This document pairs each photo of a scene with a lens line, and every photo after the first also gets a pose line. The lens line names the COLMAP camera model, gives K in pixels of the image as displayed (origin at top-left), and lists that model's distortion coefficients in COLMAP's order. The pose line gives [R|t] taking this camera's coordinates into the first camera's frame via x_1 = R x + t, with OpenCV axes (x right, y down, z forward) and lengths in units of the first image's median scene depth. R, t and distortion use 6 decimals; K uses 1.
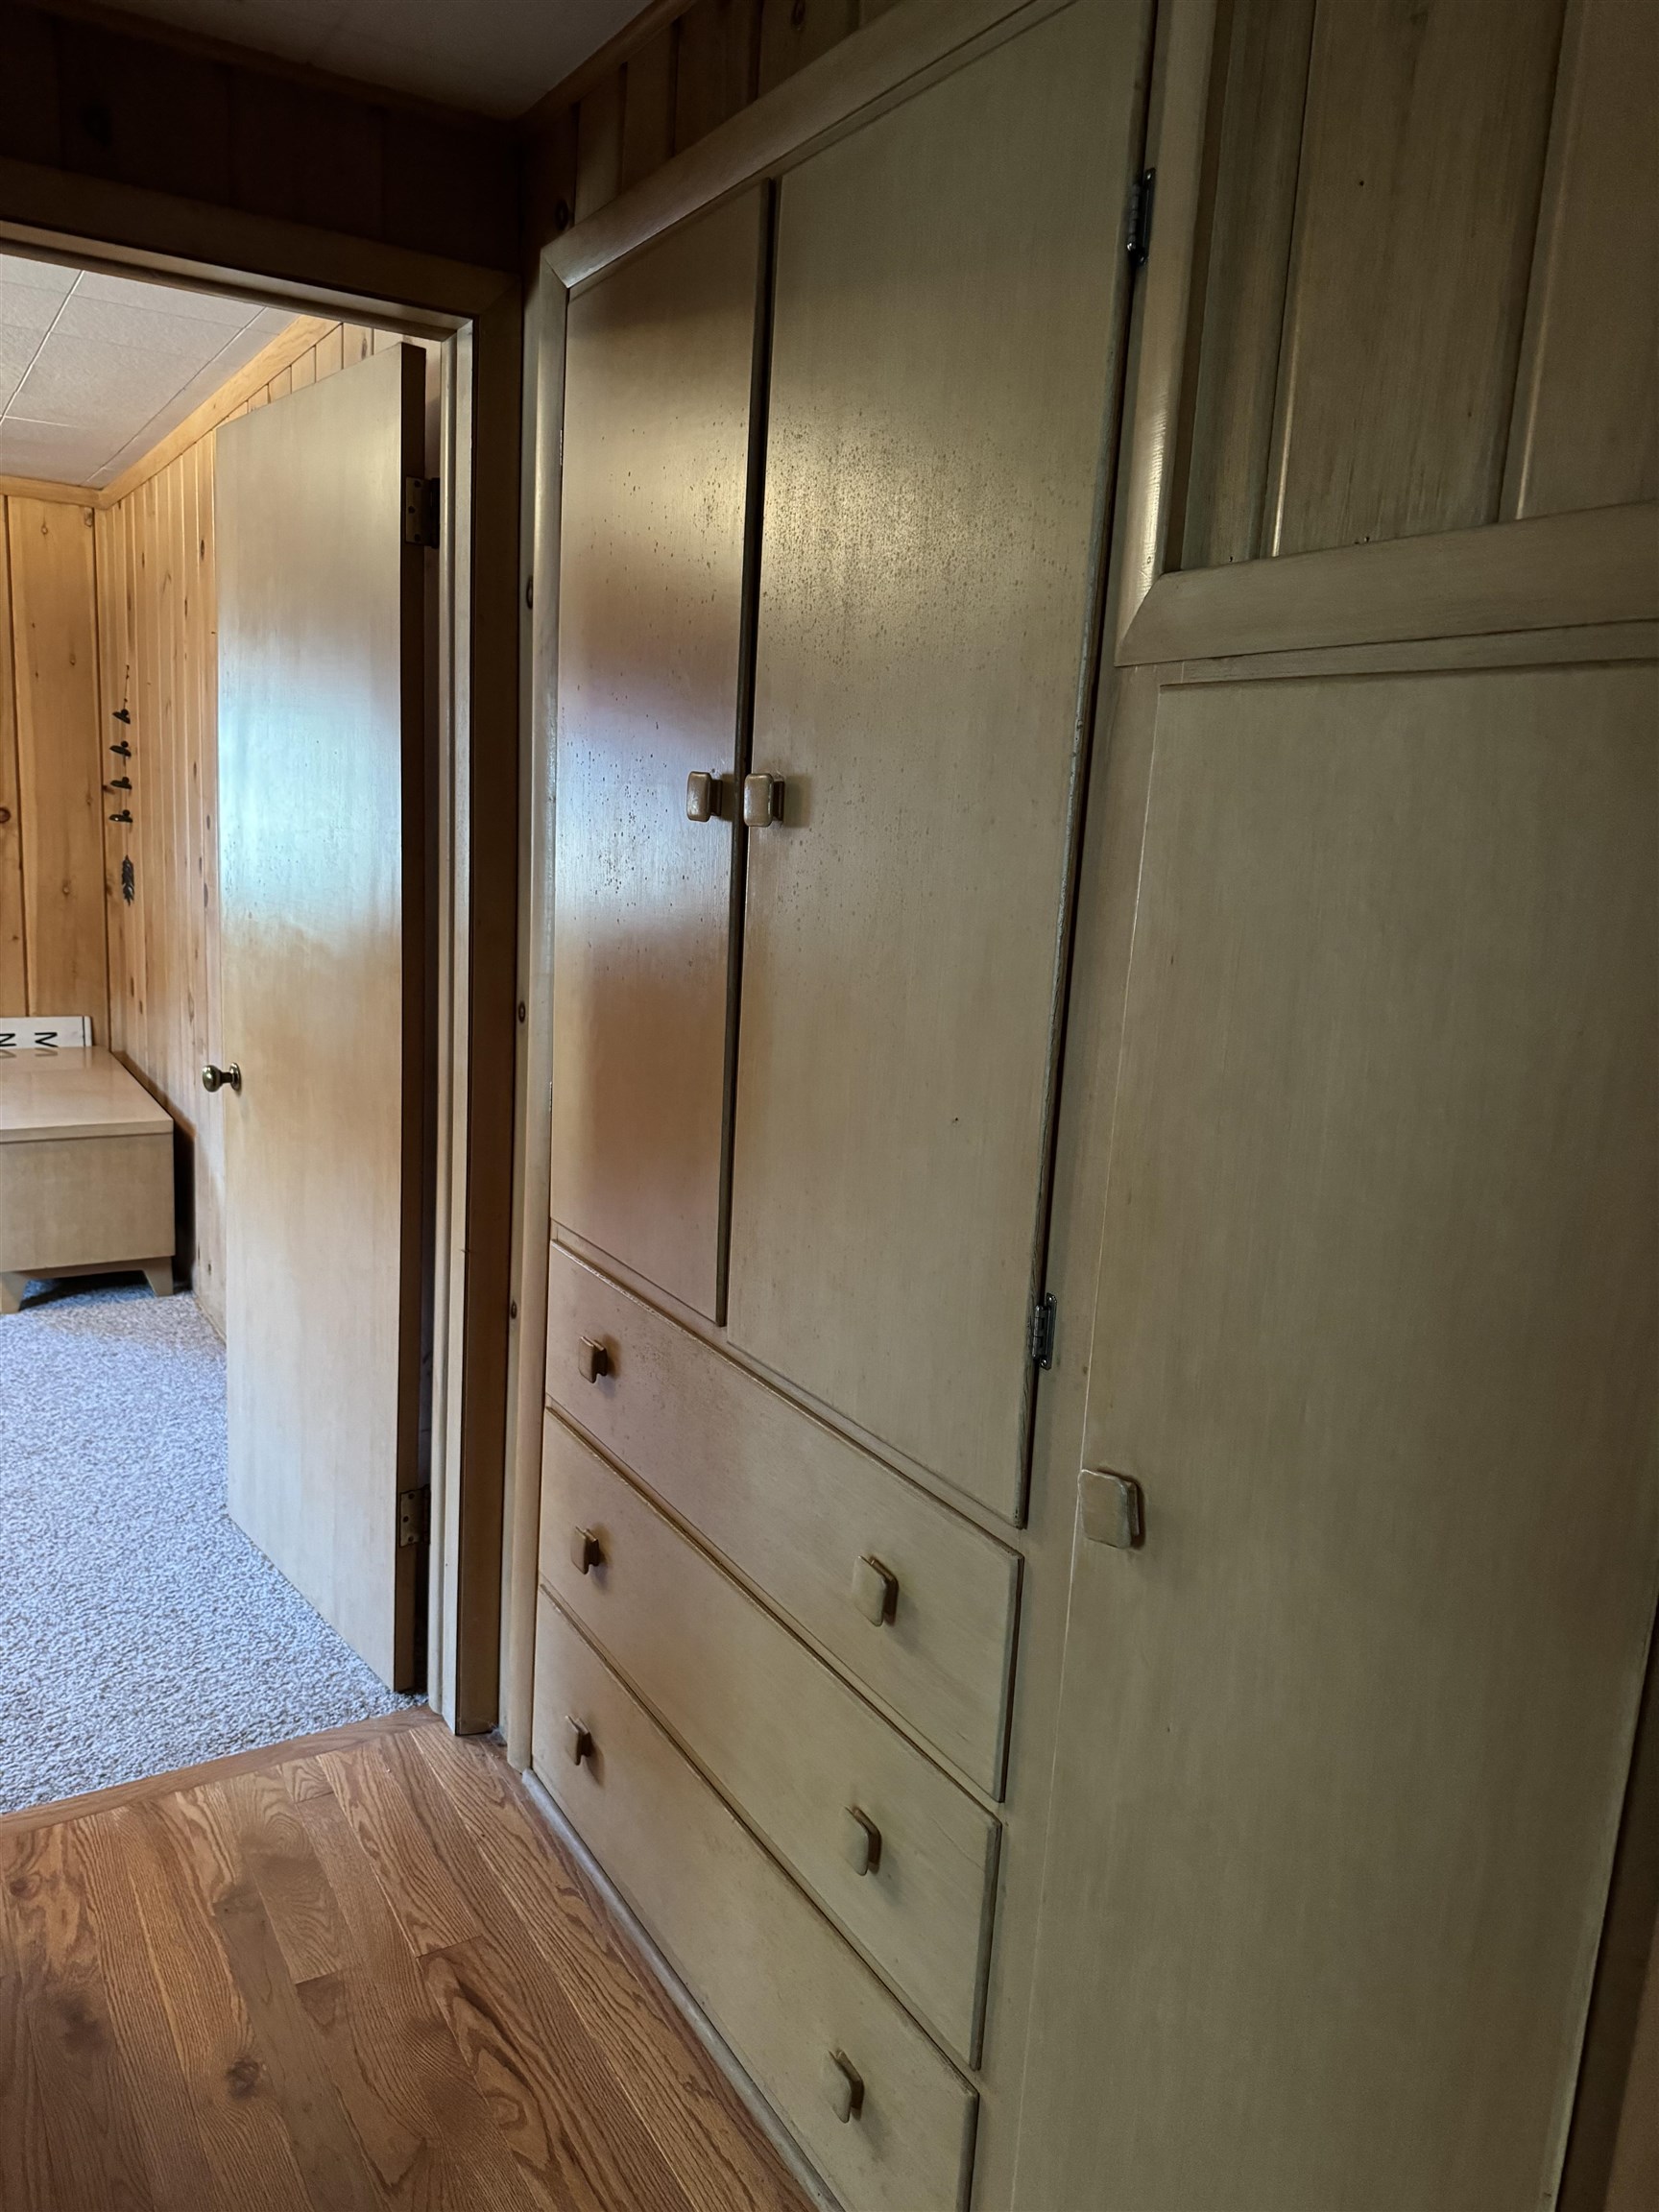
lens RADIAL K [[1541.7, 0, 815.6], [0, 1541.7, 1097.6], [0, 0, 1]] dist [0.037093, -0.042807]
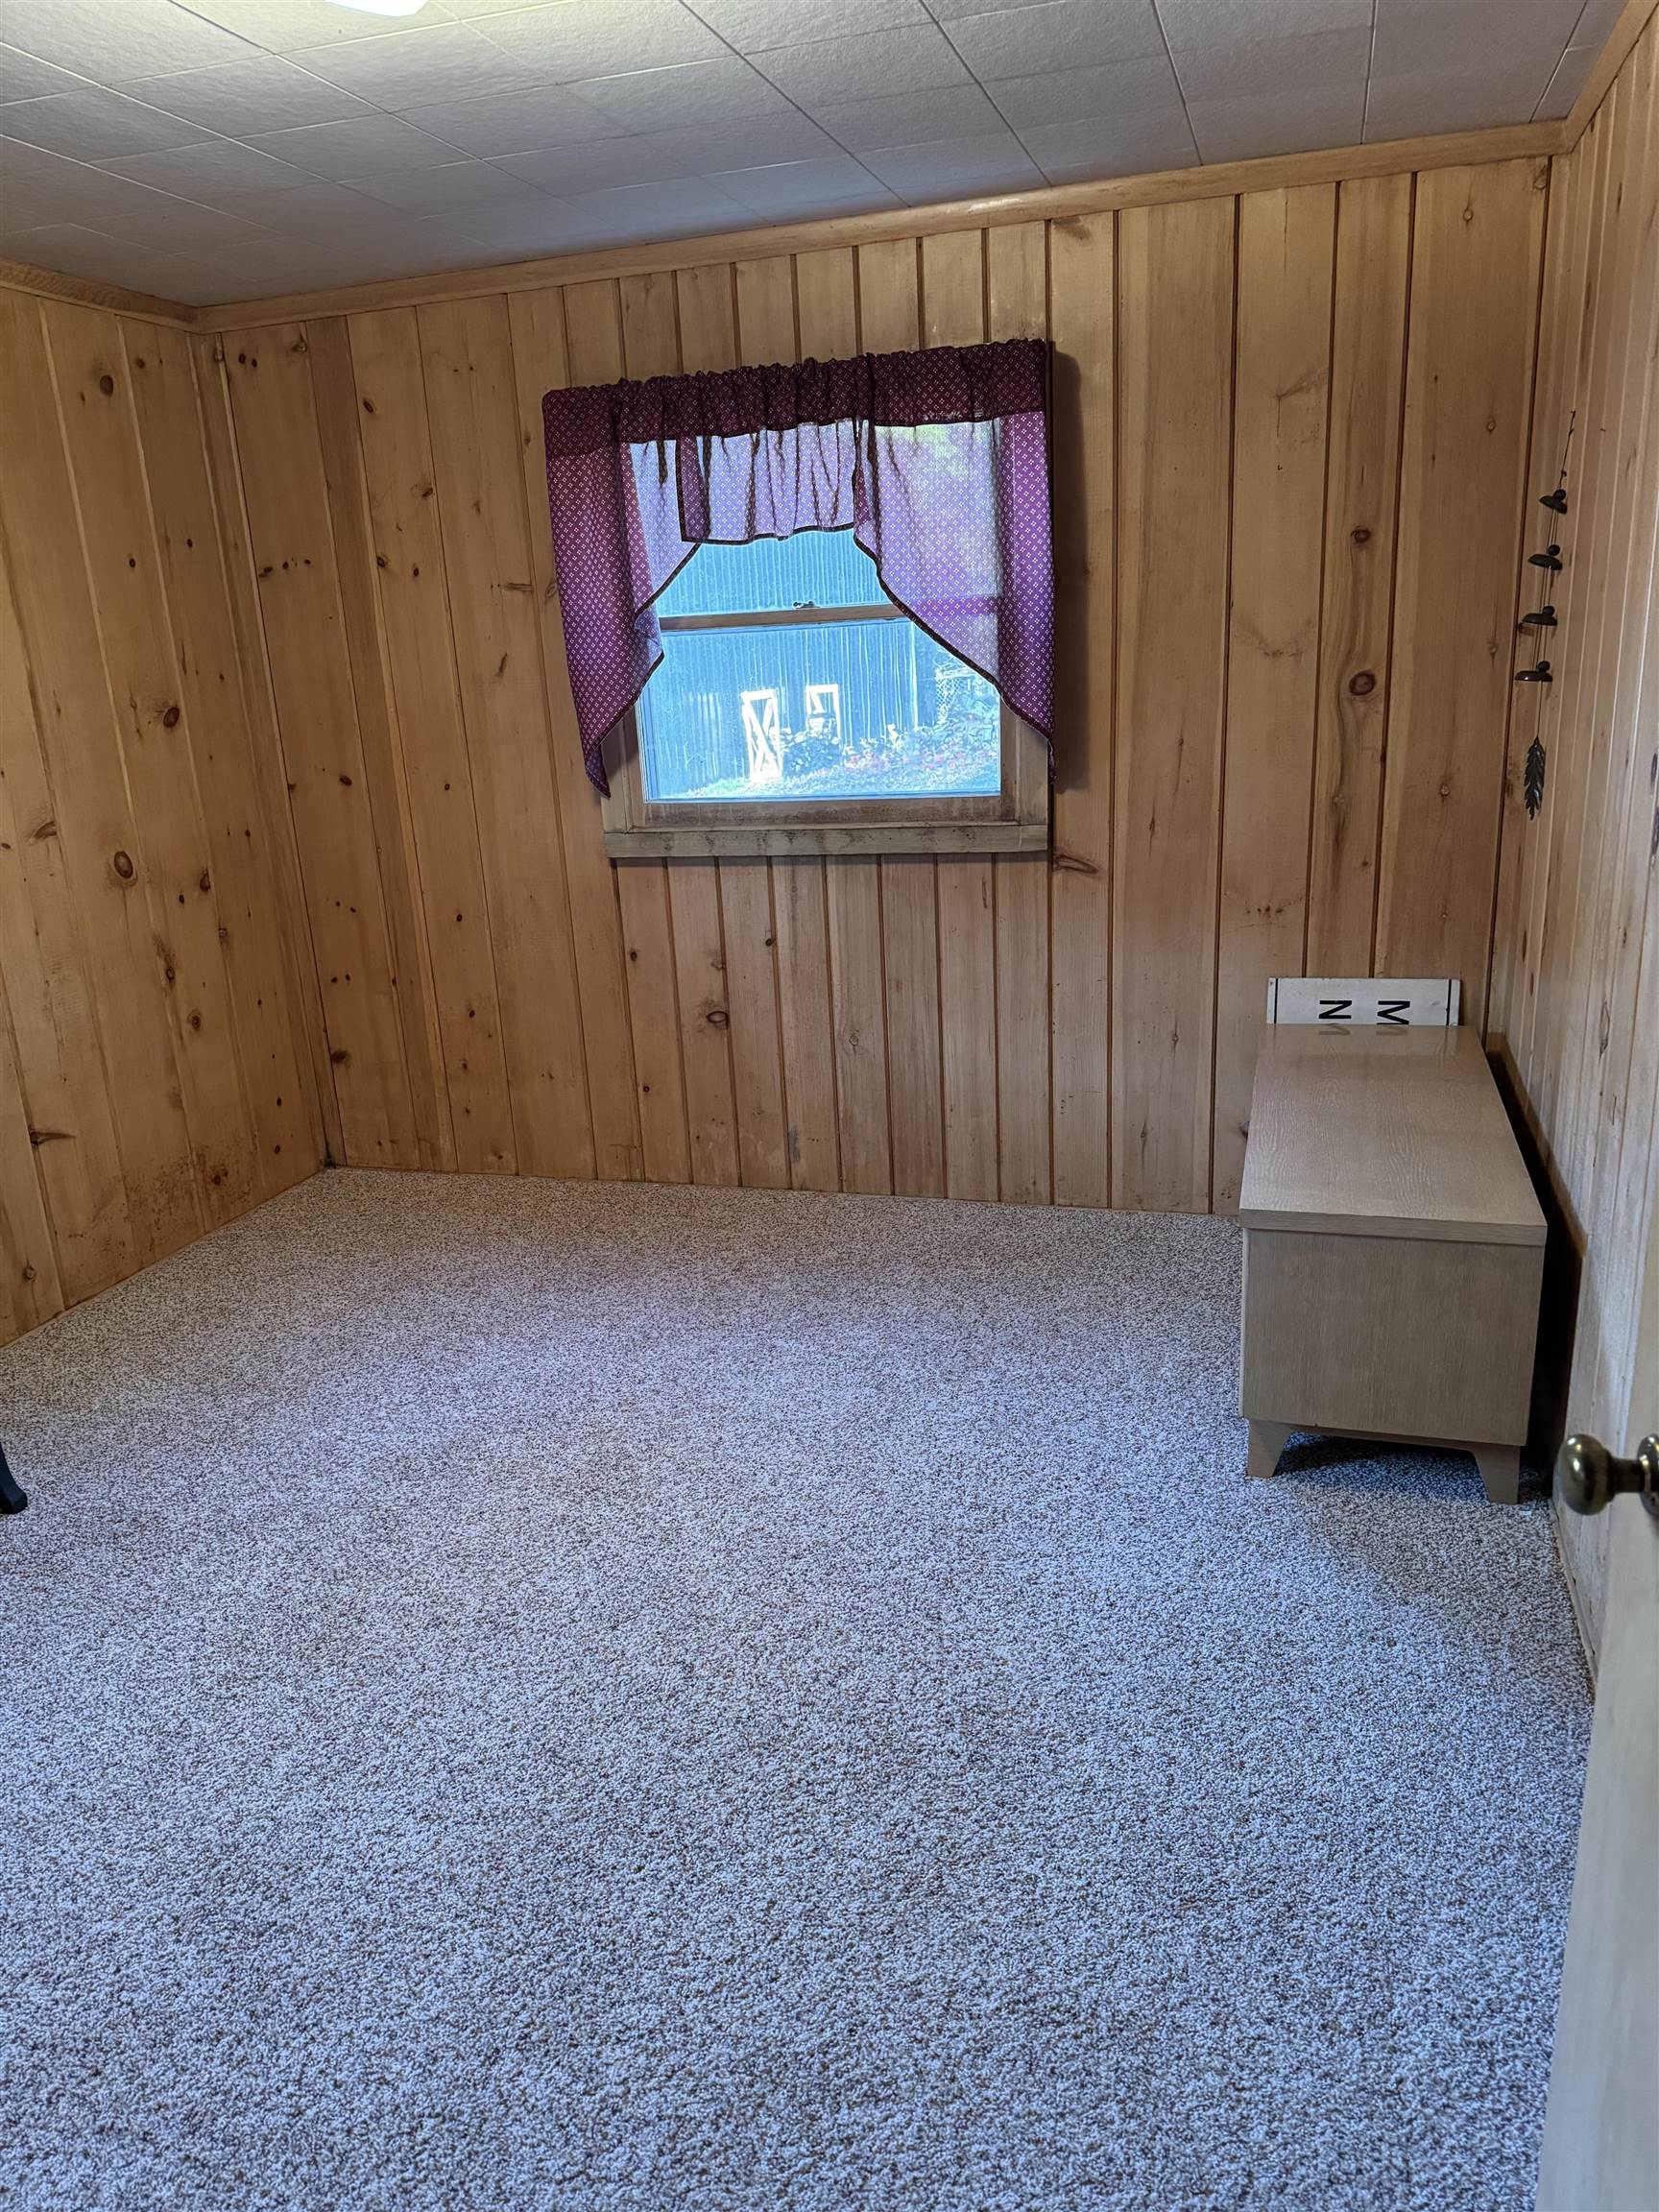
lens RADIAL K [[1541.7, 0, 823.4], [0, 1541.7, 1087.0], [0, 0, 1]] dist [0.037093, -0.042807]
pose [[0.646784, 0.130182, -0.751480, -0.148092], [-0.058589, 0.990894, 0.121230, -0.077187], [0.760419, -0.034381, 0.648522, 0.384461]]
